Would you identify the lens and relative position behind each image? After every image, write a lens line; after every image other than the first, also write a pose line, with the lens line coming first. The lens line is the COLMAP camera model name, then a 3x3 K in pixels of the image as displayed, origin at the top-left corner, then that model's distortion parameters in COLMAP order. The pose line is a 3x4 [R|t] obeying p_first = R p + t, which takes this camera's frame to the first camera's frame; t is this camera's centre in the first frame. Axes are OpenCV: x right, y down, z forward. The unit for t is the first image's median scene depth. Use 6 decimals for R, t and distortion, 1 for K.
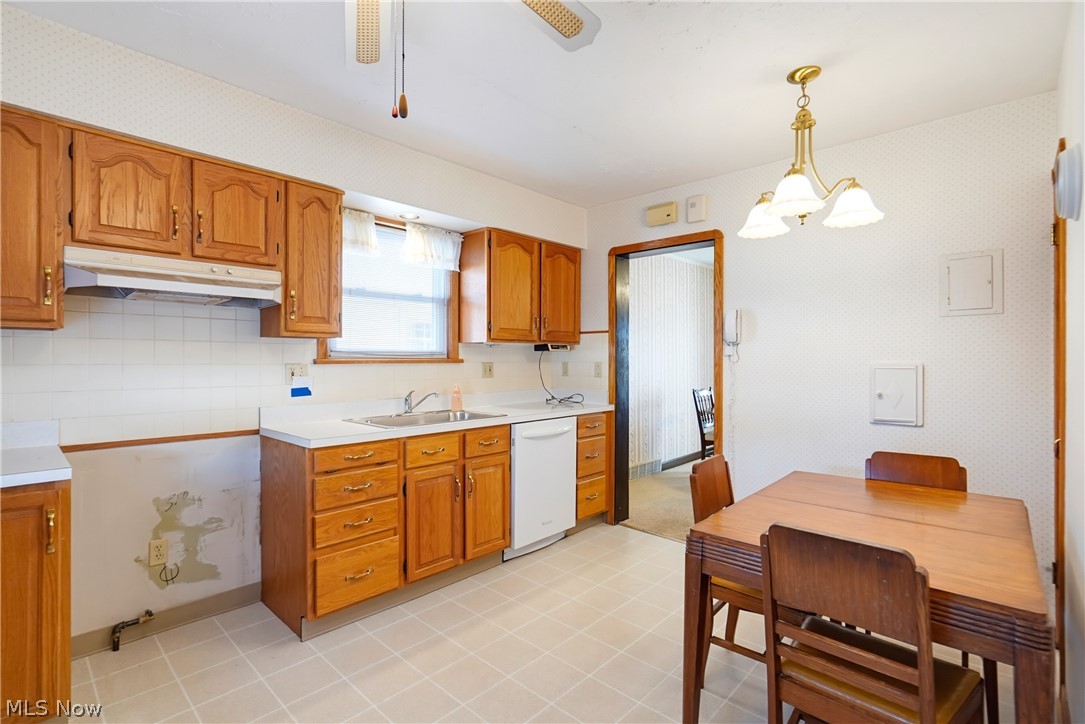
lens RADIAL K [[493.6, 0, 546.0], [0, 493.6, 363.9], [0, 0, 1]] dist [-0.005859, 0.003034]
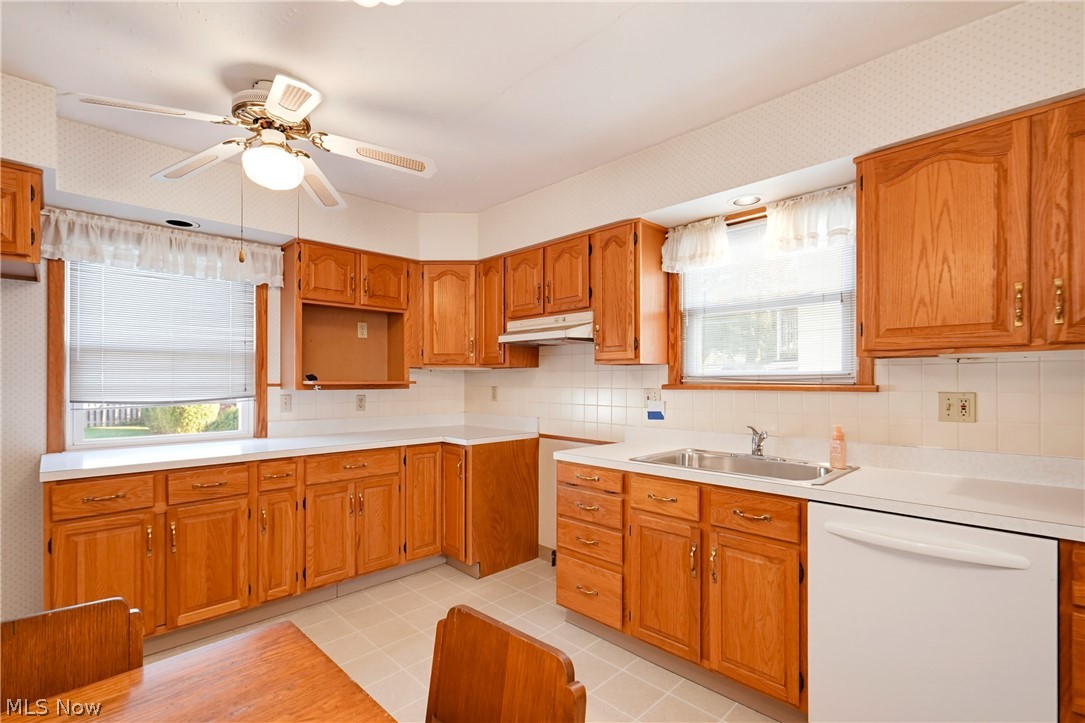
lens RADIAL K [[493.6, 0, 534.4], [0, 493.6, 381.5], [0, 0, 1]] dist [-0.005859, 0.003034]
pose [[-0.039179, 0.003980, -0.999224, 0.560924], [-0.010046, 0.999940, 0.004377, -0.017093], [0.999182, 0.010209, -0.039137, 0.769534]]
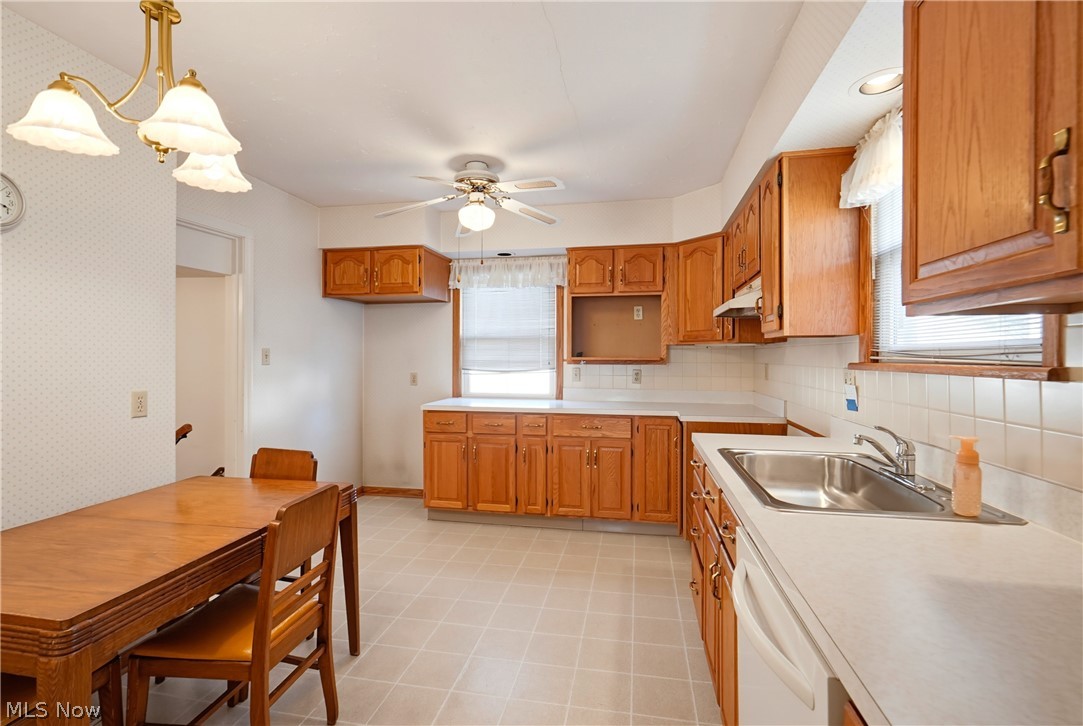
lens RADIAL K [[492.7, 0, 538.5], [0, 492.7, 357.5], [0, 0, 1]] dist [-0.005859, 0.003034]
pose [[-0.845540, 0.002276, -0.533908, 0.321855], [-0.004546, 0.999924, 0.011461, -0.023522], [0.533893, 0.012118, -0.845465, 1.366006]]
